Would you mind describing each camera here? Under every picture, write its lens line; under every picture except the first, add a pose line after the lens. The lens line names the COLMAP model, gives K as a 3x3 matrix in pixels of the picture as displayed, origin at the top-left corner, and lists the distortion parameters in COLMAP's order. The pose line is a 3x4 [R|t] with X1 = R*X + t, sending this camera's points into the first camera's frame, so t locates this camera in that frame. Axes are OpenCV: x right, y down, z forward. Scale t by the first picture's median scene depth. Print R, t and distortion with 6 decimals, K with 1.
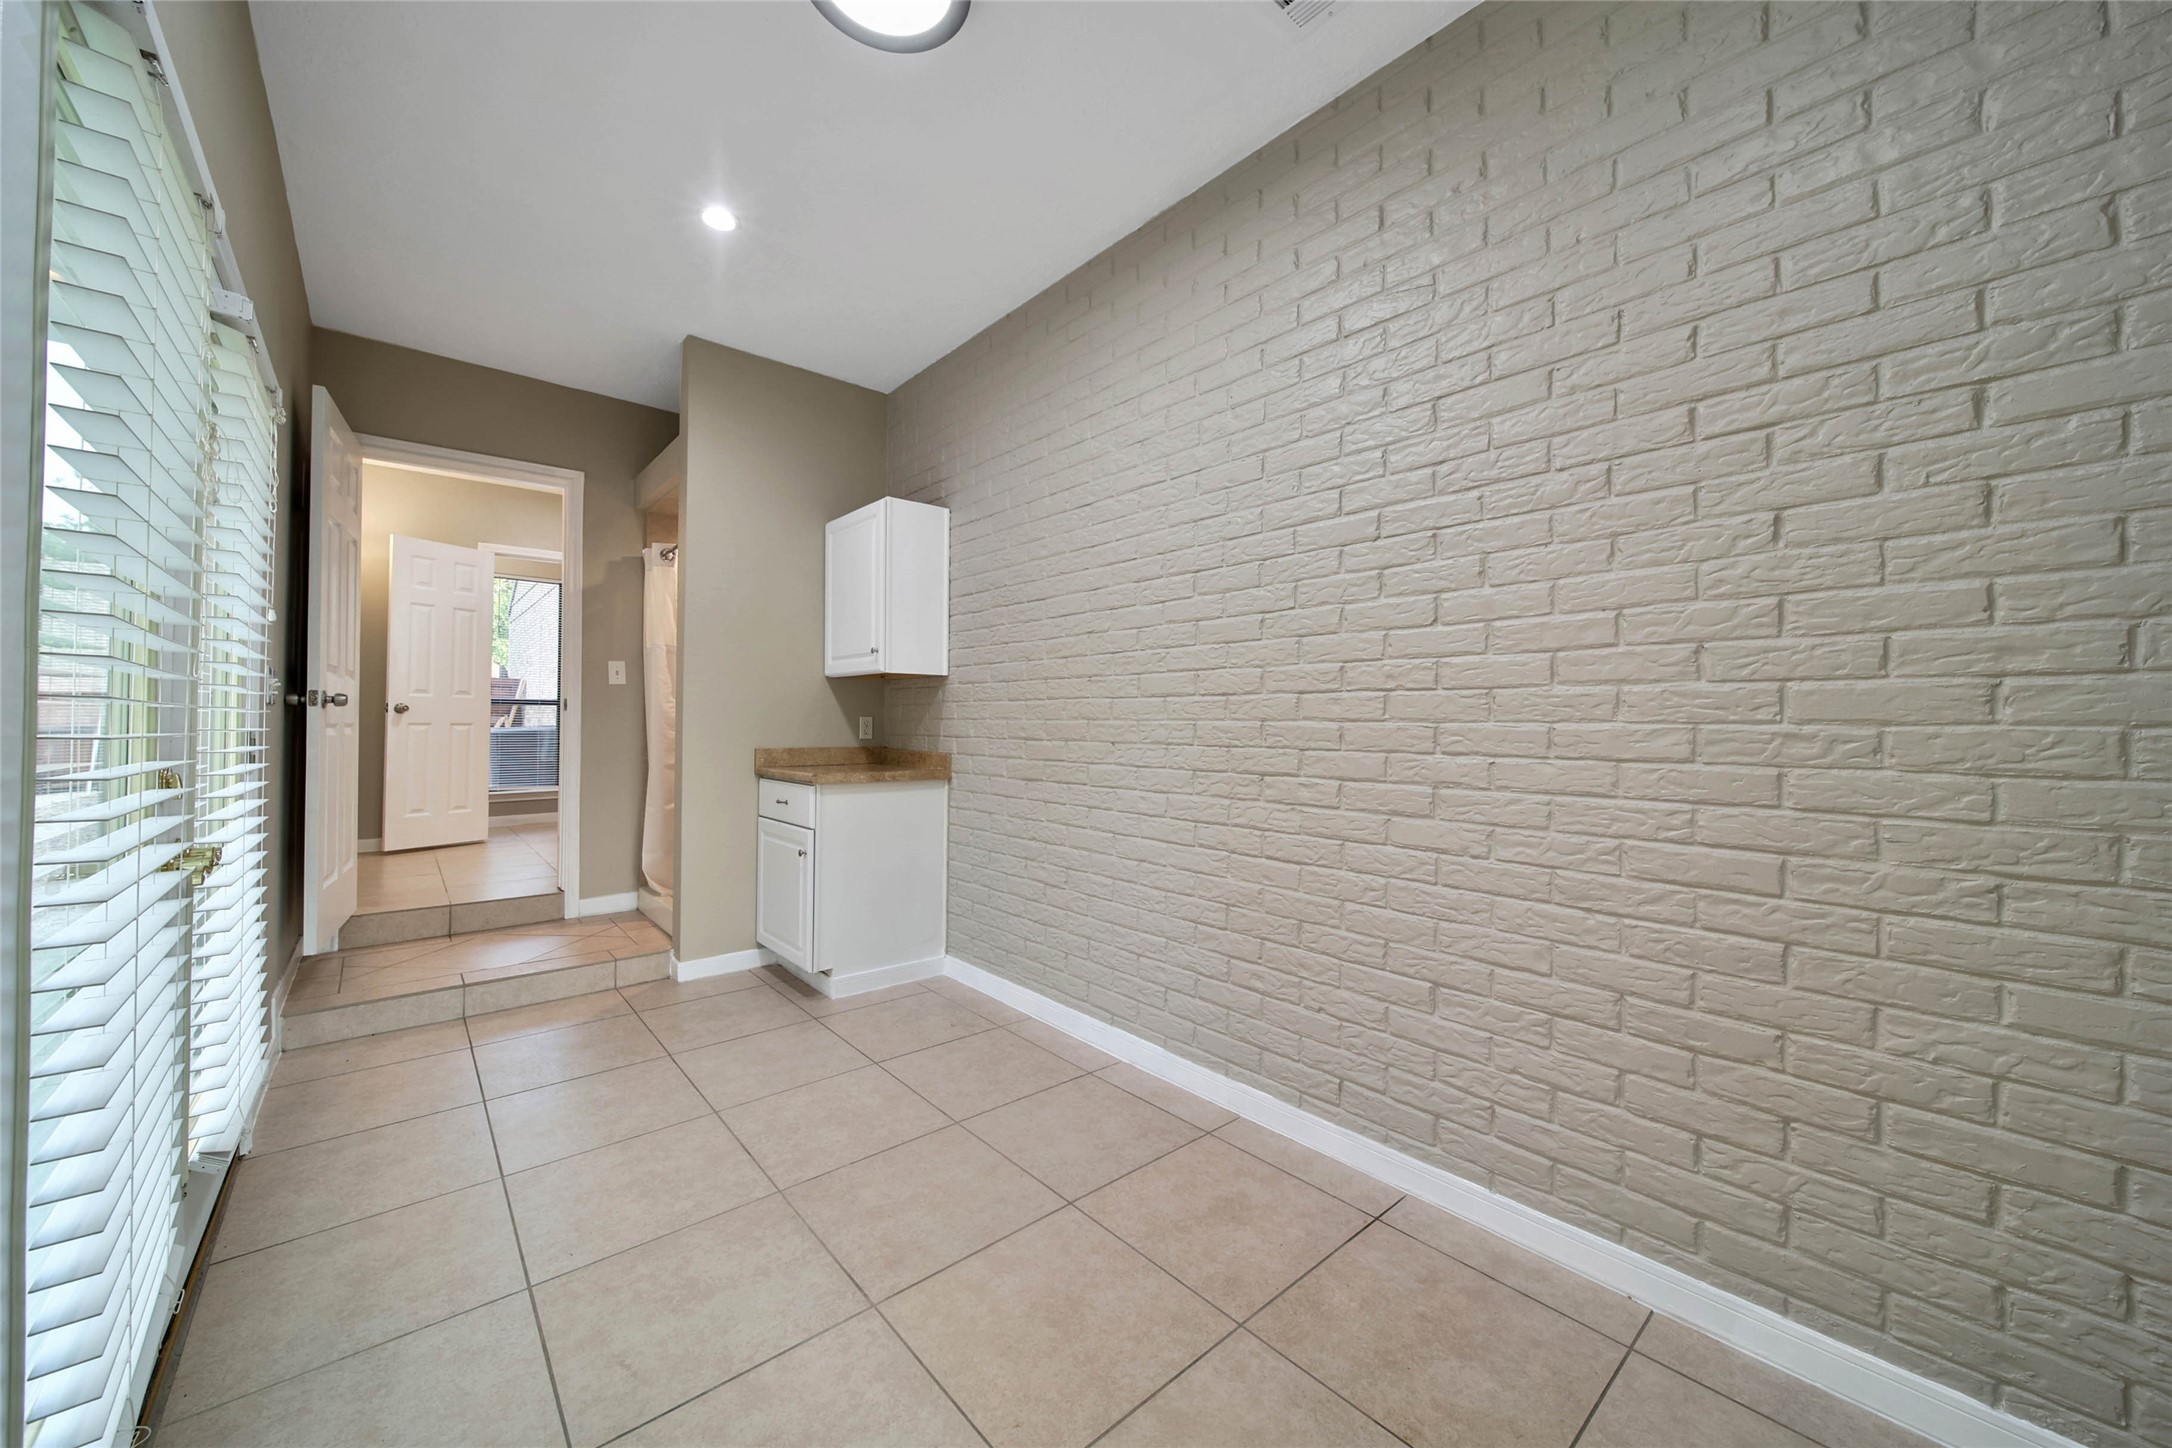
lens RADIAL K [[786.2, 0, 1075.8], [0, 786.2, 713.1], [0, 0, 1]] dist [-0.014398, -0.000207]
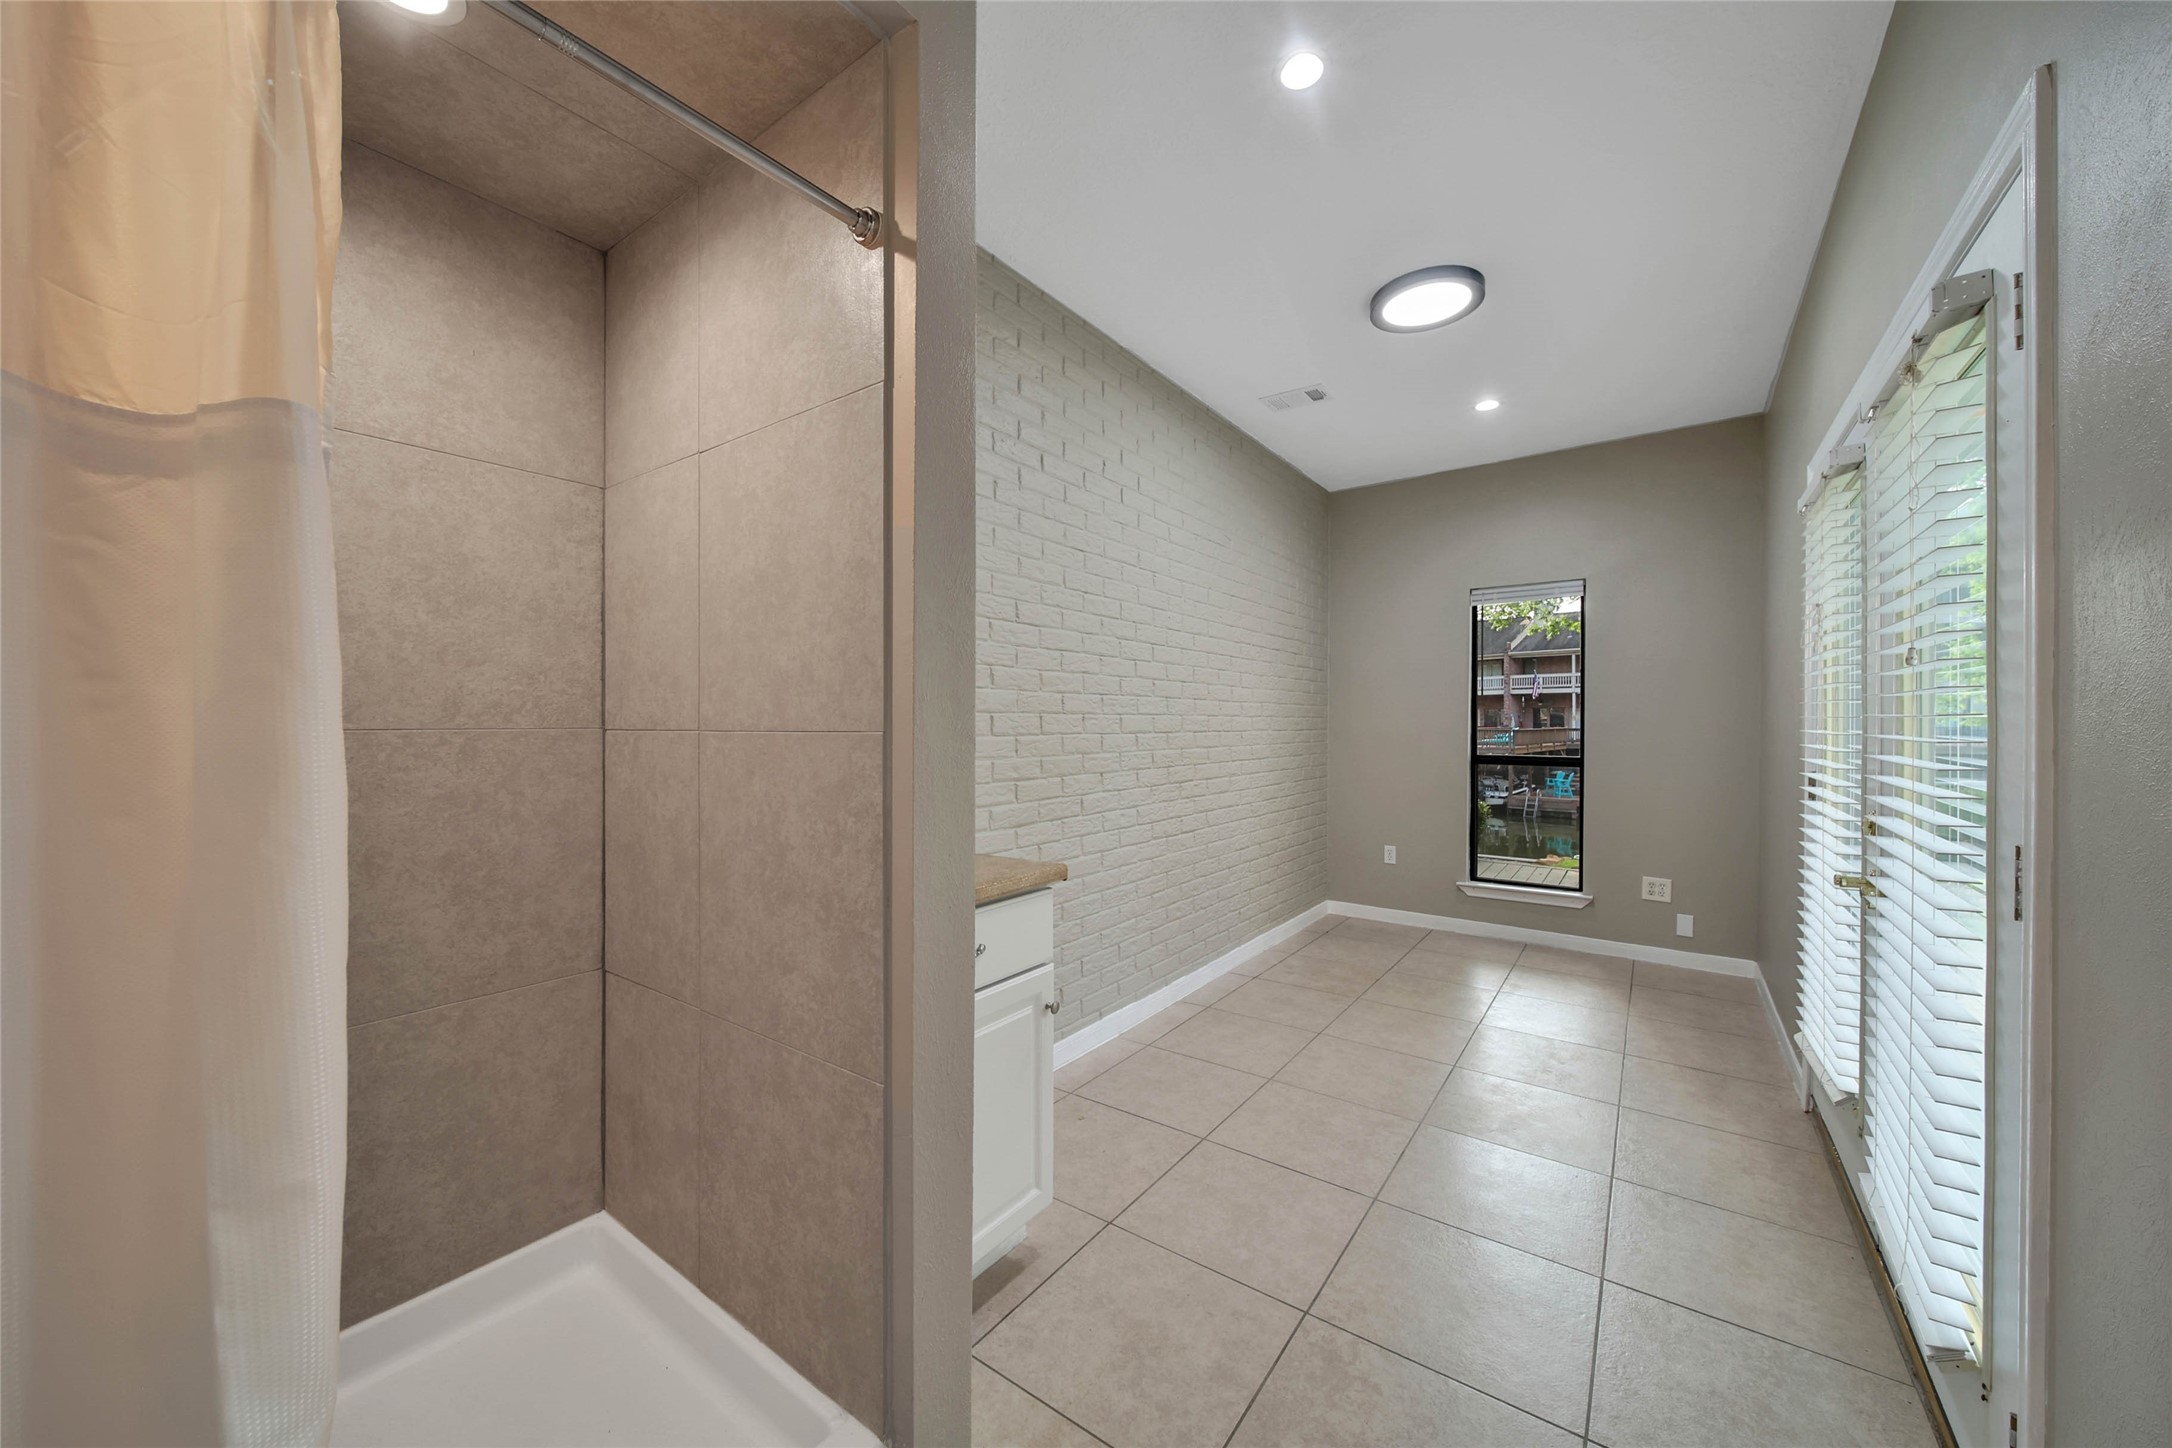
lens RADIAL K [[786.2, 0, 1078.3], [0, 786.2, 731.4], [0, 0, 1]] dist [-0.014398, -0.000207]
pose [[-0.221740, -0.011005, 0.975044, -1.201302], [-0.007231, 0.999927, 0.009642, -0.038124], [-0.975079, -0.004912, -0.221803, 1.459118]]
